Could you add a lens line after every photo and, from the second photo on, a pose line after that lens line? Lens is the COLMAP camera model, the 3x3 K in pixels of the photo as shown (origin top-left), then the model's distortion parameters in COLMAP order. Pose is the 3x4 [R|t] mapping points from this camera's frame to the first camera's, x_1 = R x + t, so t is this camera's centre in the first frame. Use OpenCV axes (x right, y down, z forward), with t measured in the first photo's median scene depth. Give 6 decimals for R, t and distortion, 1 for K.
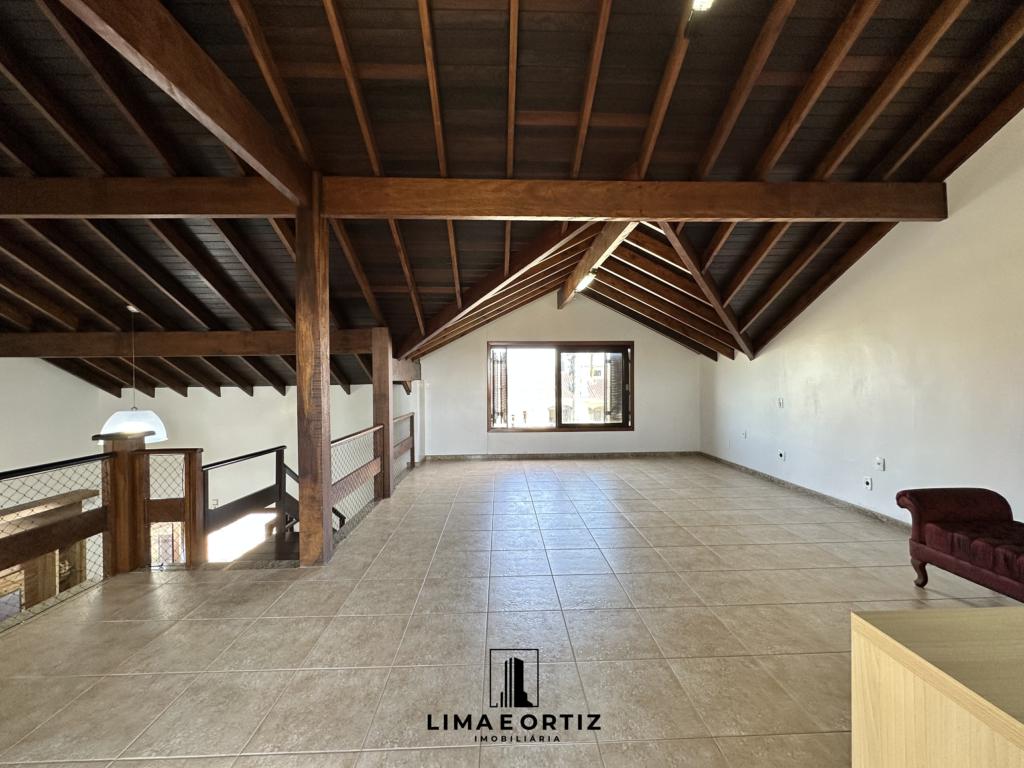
lens RADIAL K [[408.0, 0, 514.0], [0, 408.0, 383.9], [0, 0, 1]] dist [-0.005298, 0.000951]
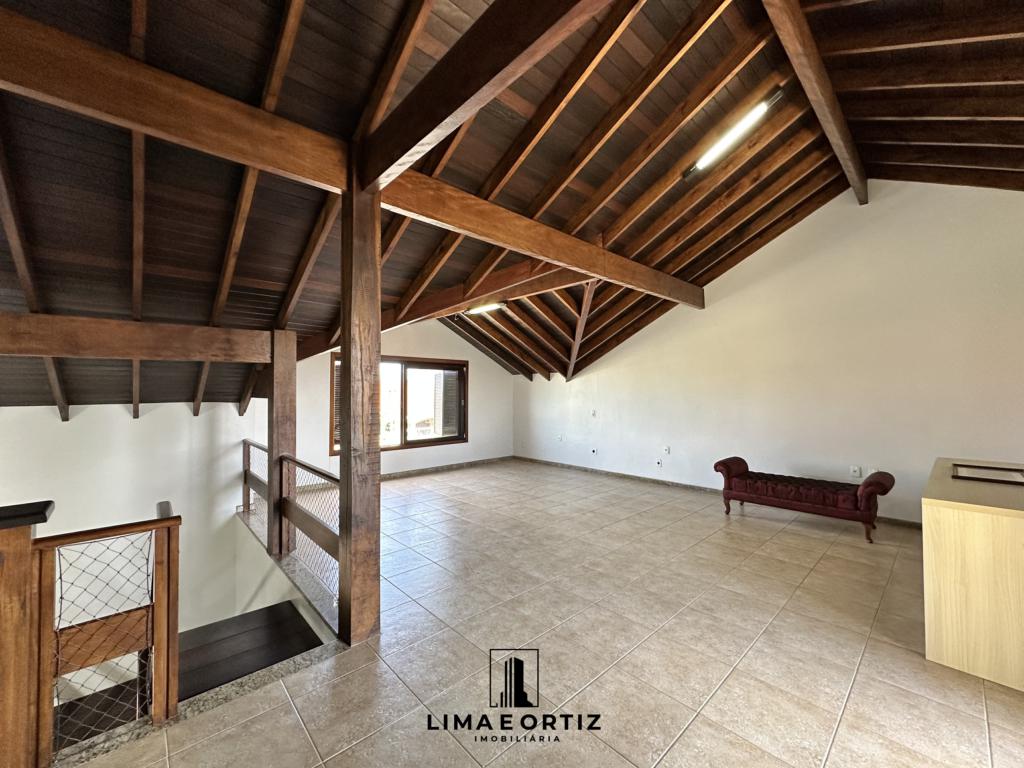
lens RADIAL K [[408.0, 0, 513.5], [0, 408.0, 385.4], [0, 0, 1]] dist [-0.005298, 0.000951]
pose [[0.759015, 0.016228, 0.650871, -0.403768], [0.000921, 0.999662, -0.025999, -0.011459], [-0.651072, 0.020333, 0.758743, 0.104425]]
